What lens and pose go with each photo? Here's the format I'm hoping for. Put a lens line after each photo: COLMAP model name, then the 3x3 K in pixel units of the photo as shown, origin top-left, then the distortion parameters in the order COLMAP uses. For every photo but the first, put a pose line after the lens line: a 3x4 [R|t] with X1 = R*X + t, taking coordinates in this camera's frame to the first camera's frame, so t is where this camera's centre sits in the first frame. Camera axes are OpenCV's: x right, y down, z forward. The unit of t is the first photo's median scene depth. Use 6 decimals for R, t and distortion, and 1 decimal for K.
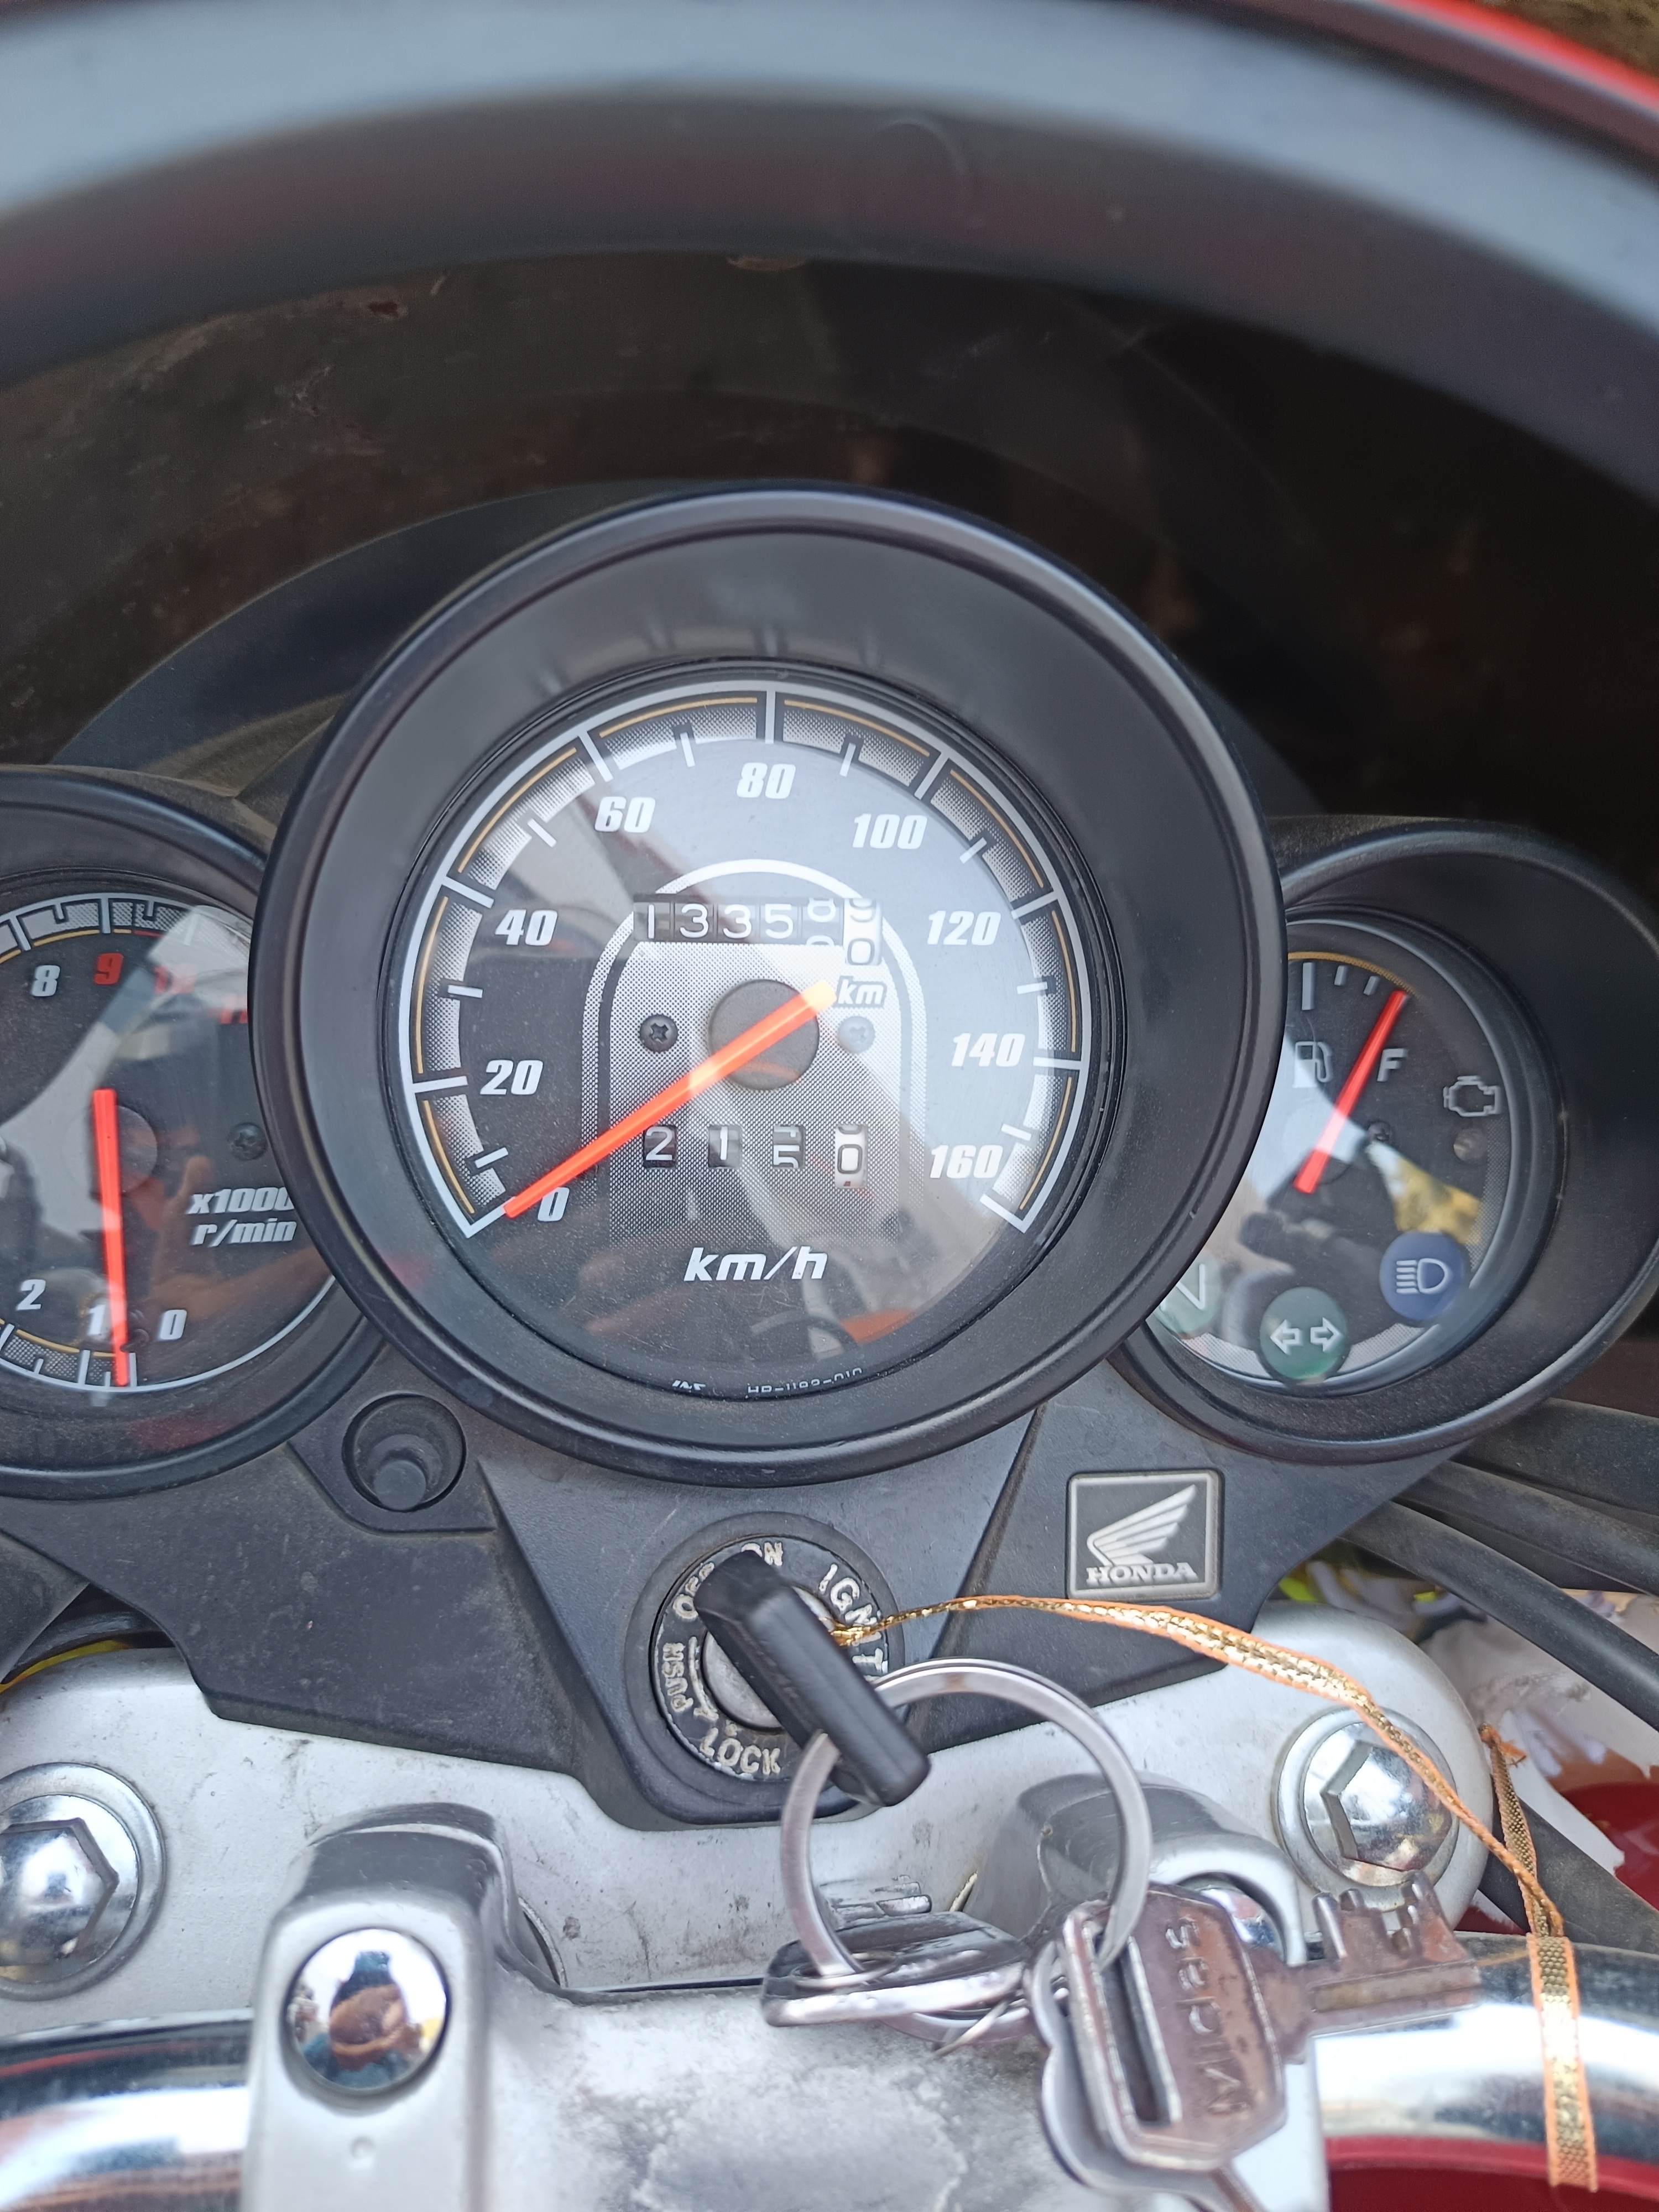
lens RADIAL K [[1620.4, 0, 826.1], [0, 1620.4, 1104.6], [0, 0, 1]] dist [-0.005934, -0.021362]
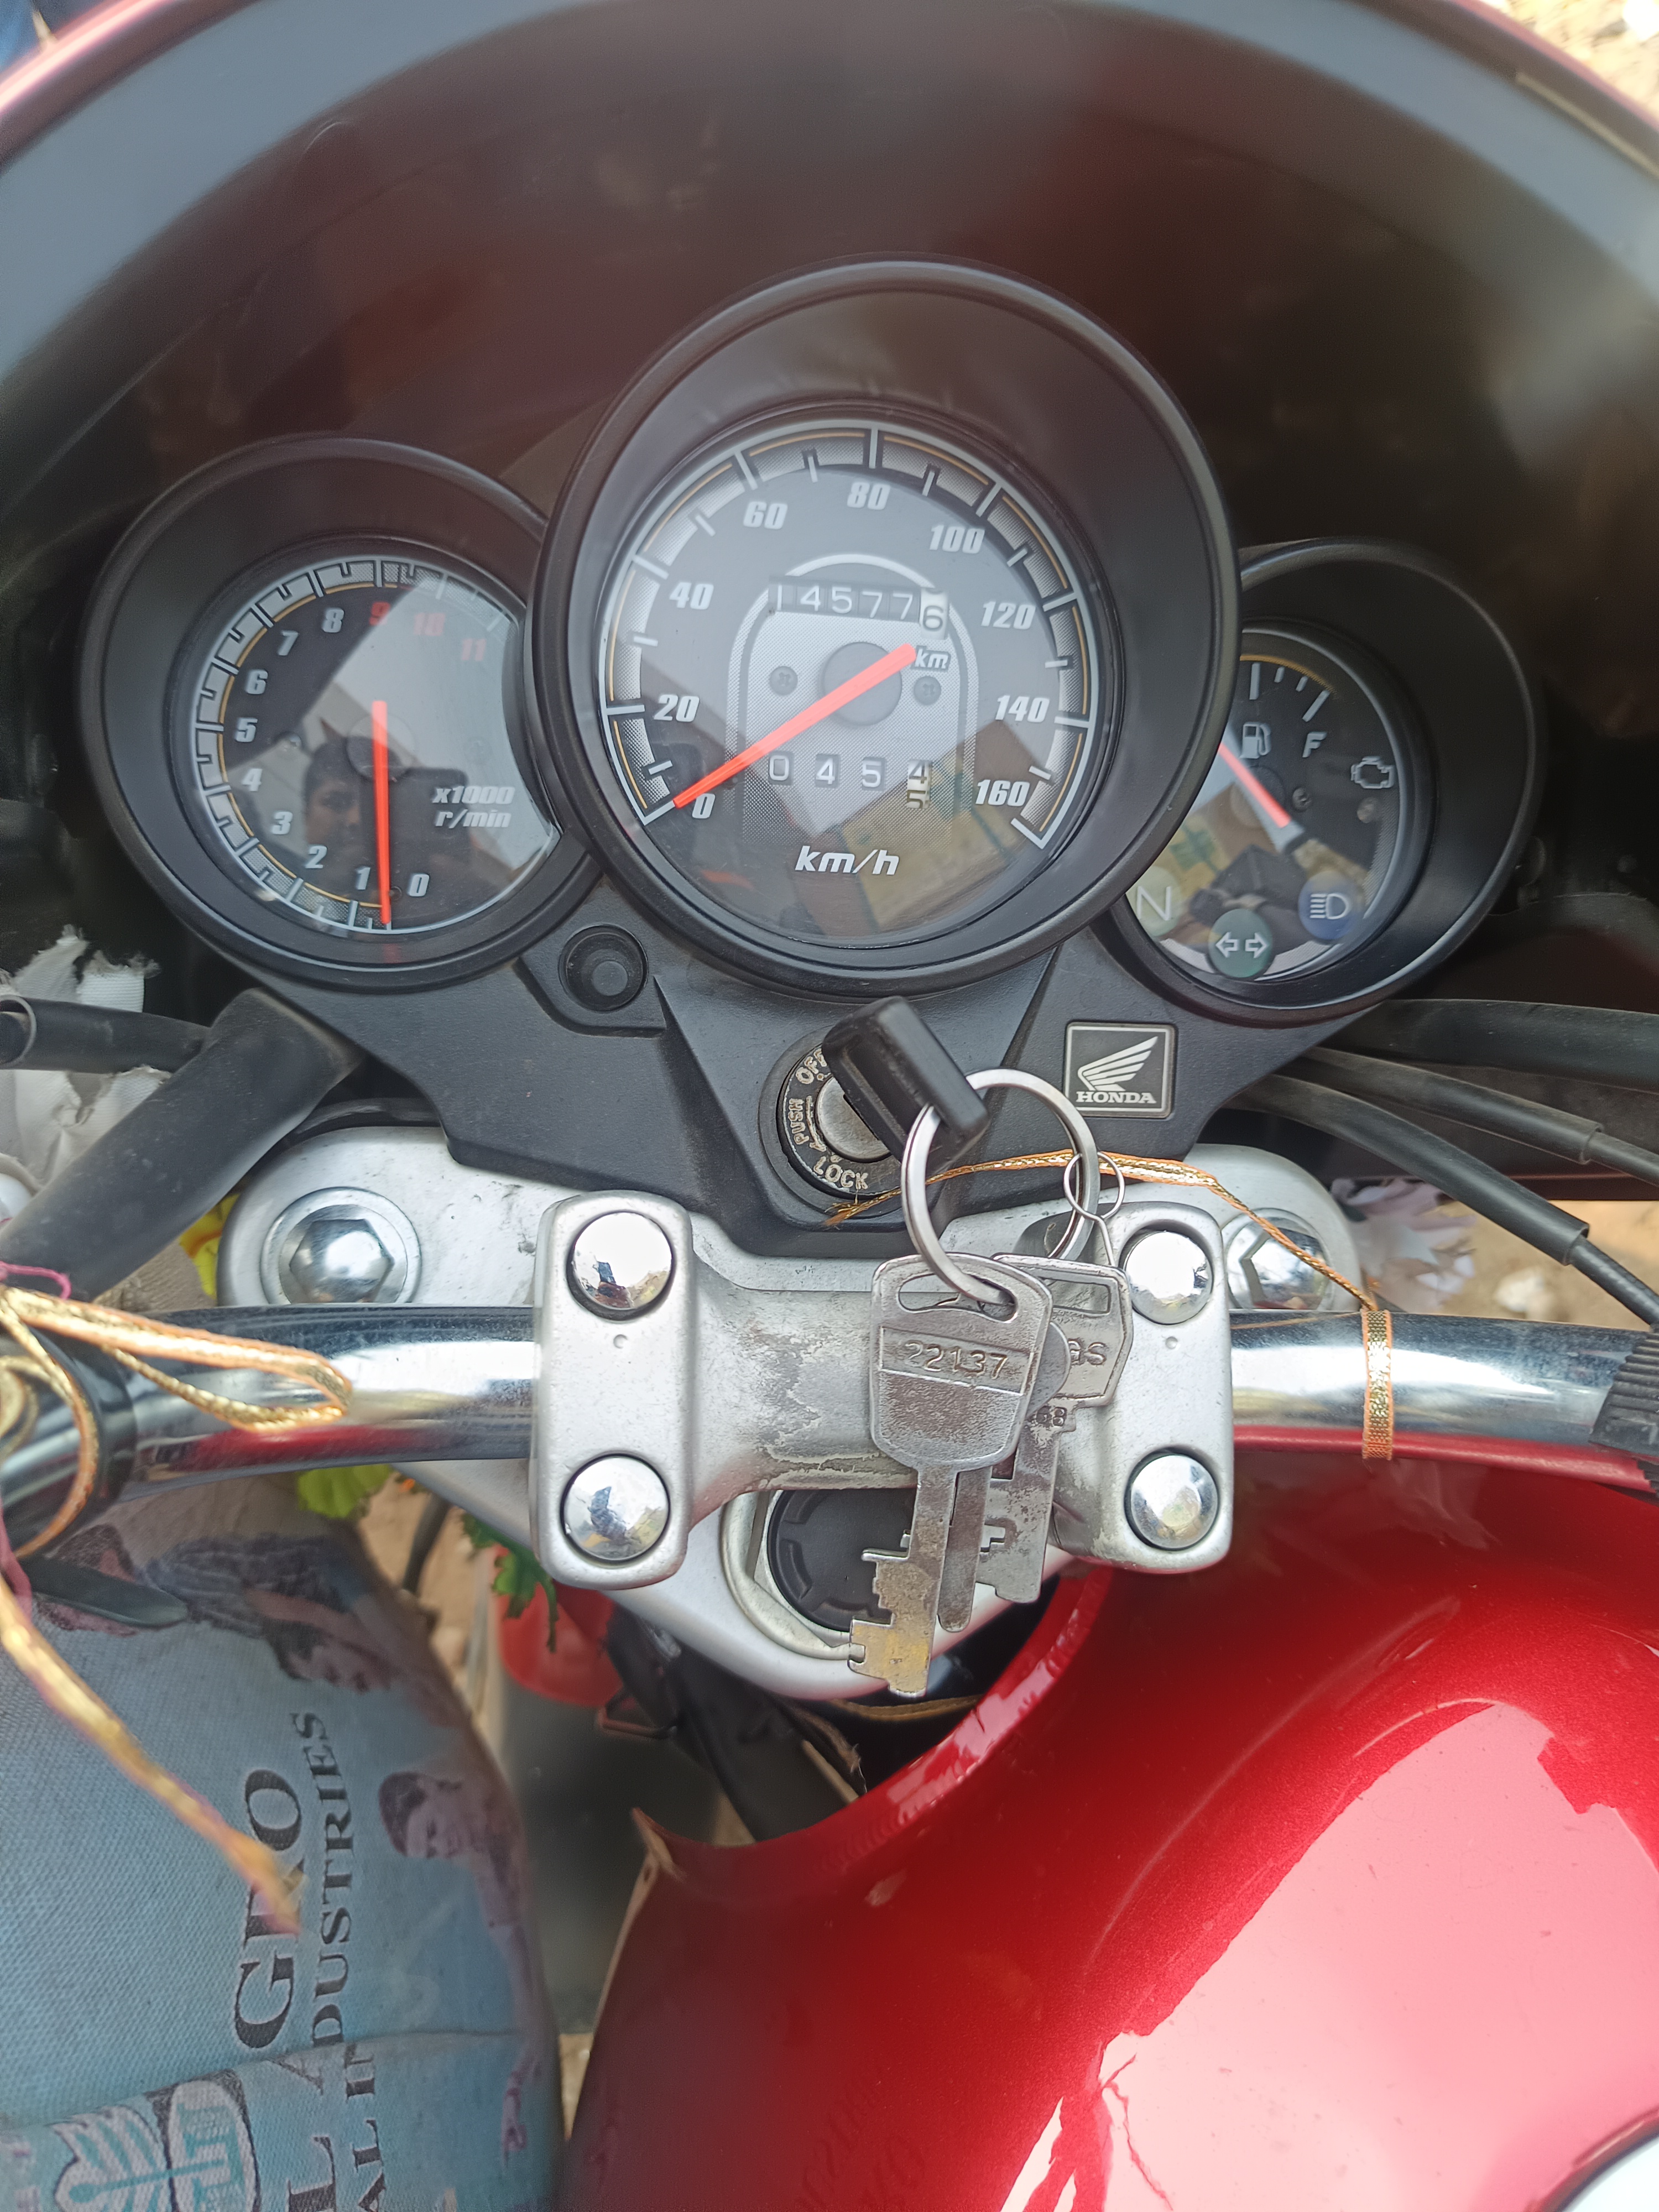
lens RADIAL K [[1600.3, 0, 819.8], [0, 1600.3, 1104.5], [0, 0, 1]] dist [0.027440, -0.166176]
pose [[0.998958, 0.029537, 0.034785, -0.109736], [-0.032002, 0.996849, 0.072581, 0.211696], [-0.032532, -0.073619, 0.996756, -0.369765]]
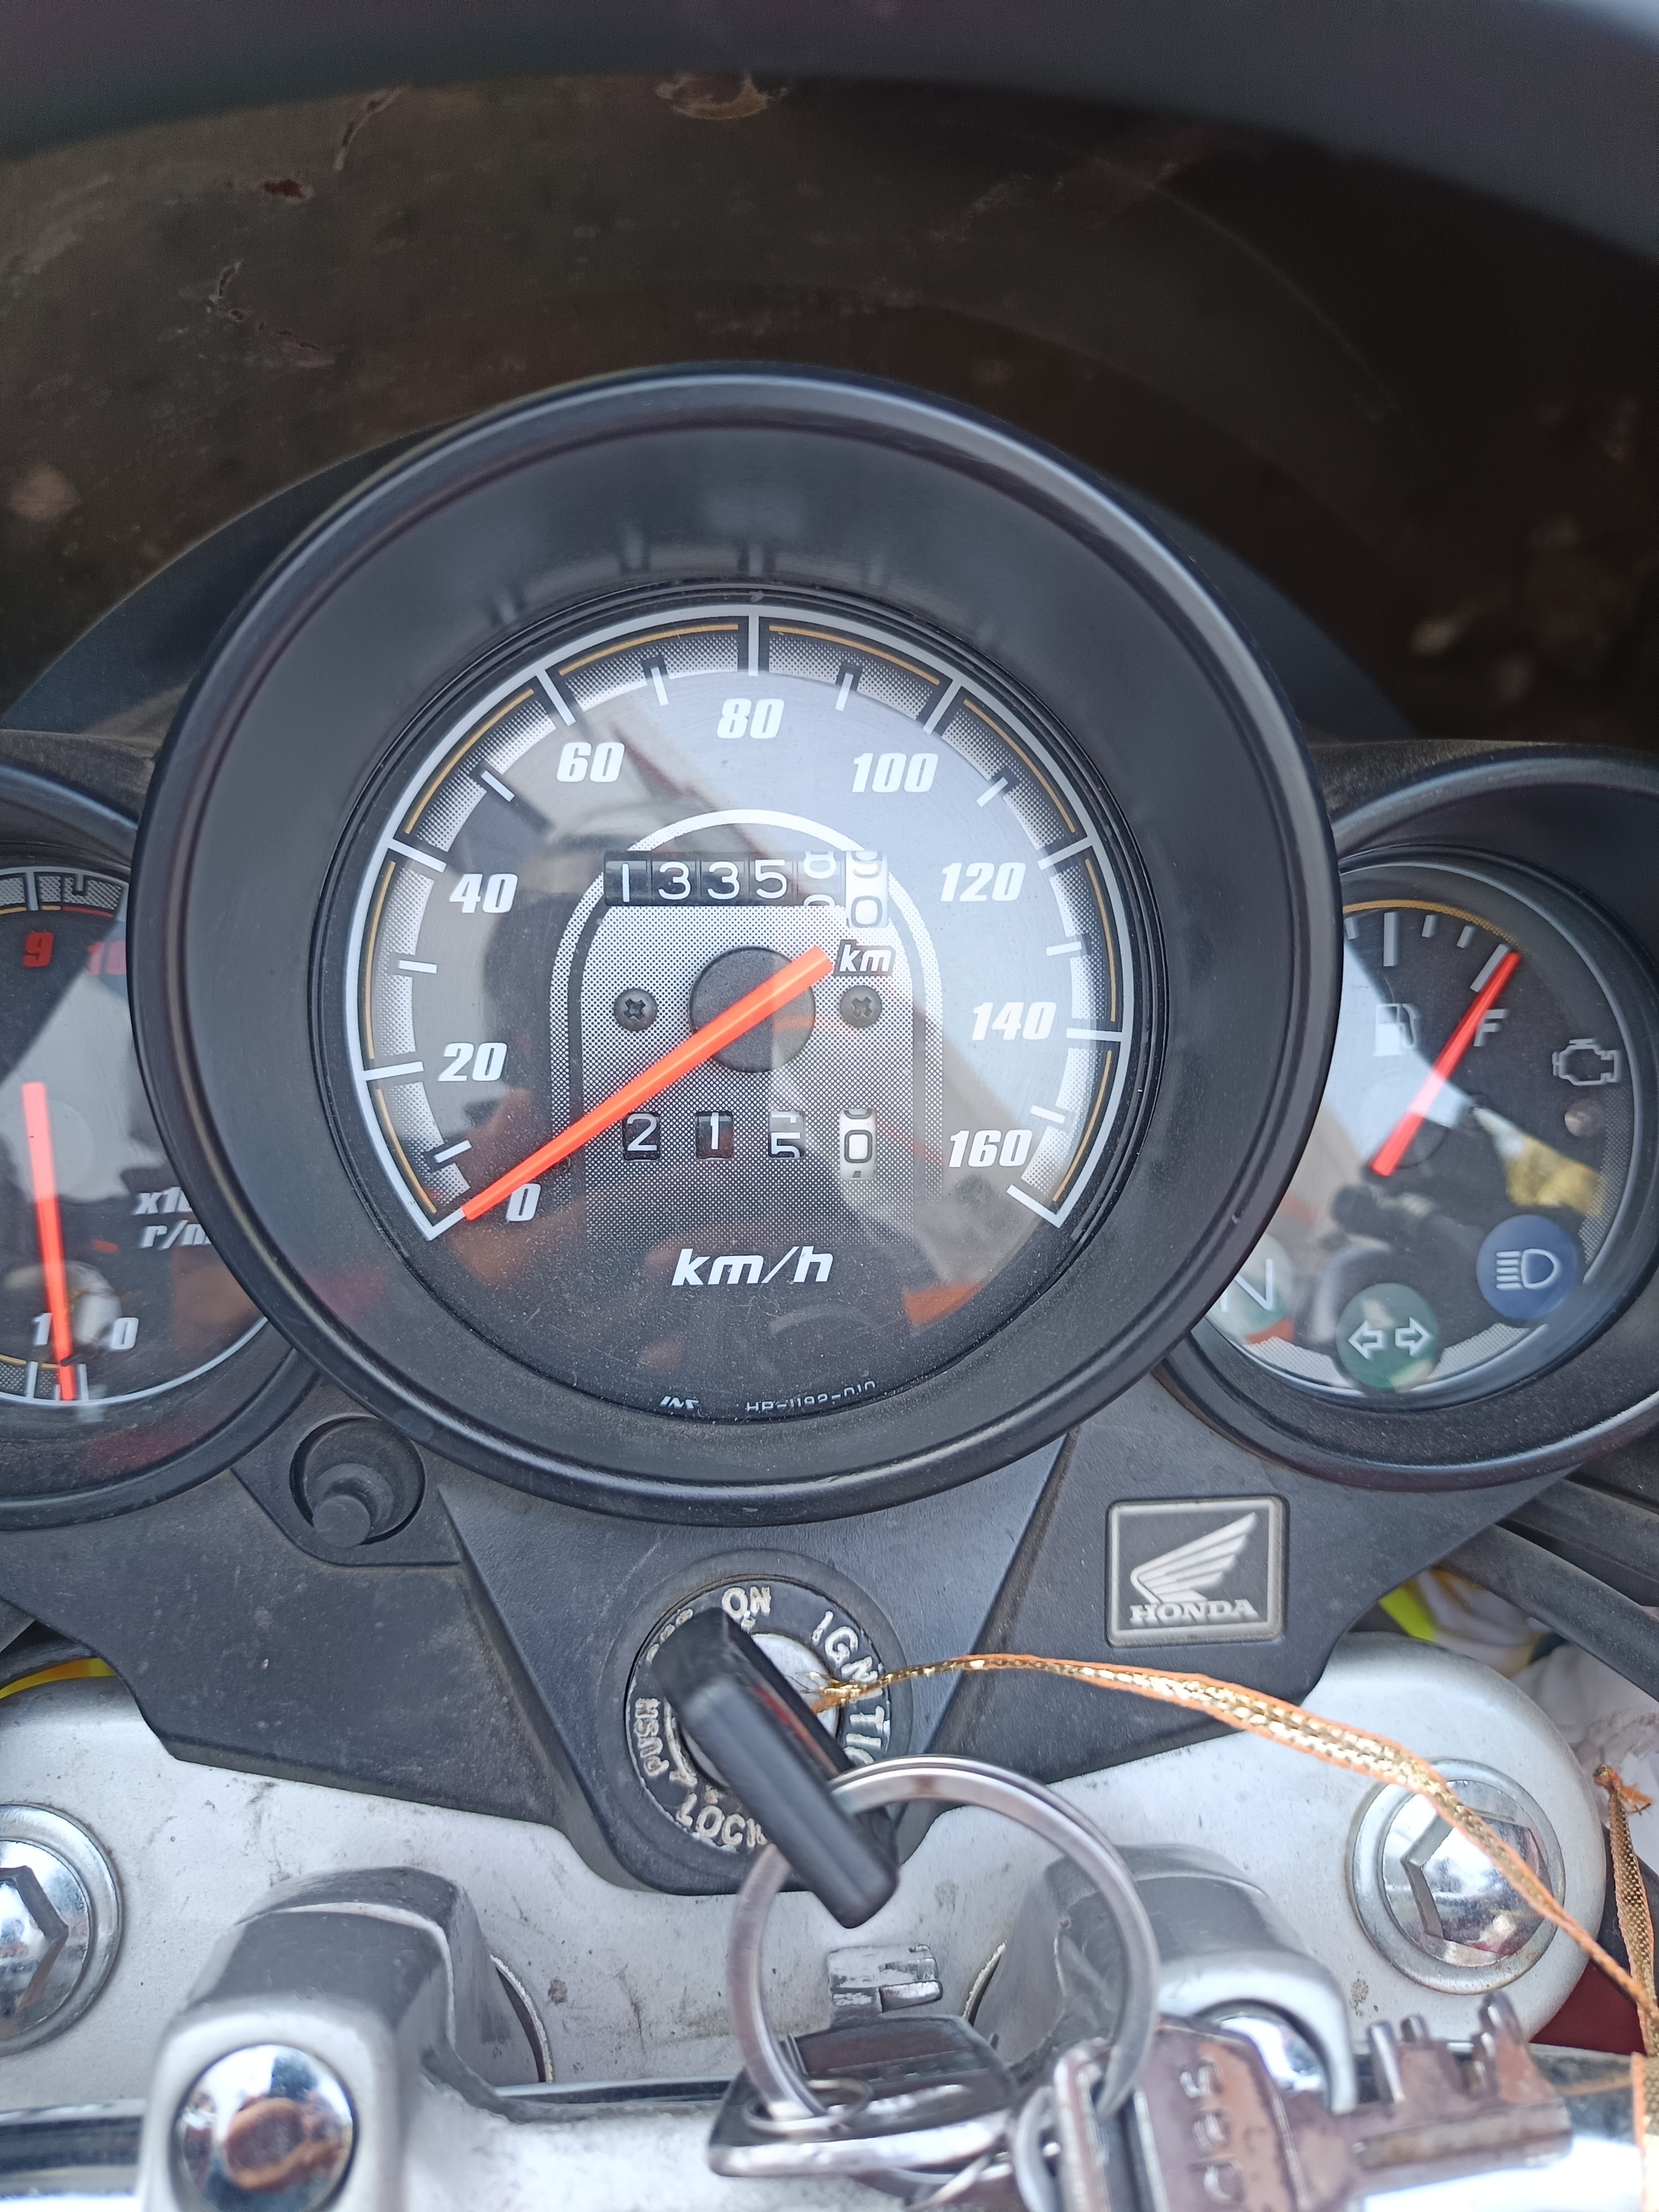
lens RADIAL K [[1630.0, 0, 829.5], [0, 1630.0, 1106.0], [0, 0, 1]] dist [-0.019238, -0.003868]
pose [[0.996704, -0.011154, -0.080350, 0.073589], [0.014545, 0.999022, 0.041753, -0.026856], [0.079806, -0.042784, 0.995892, 0.117086]]
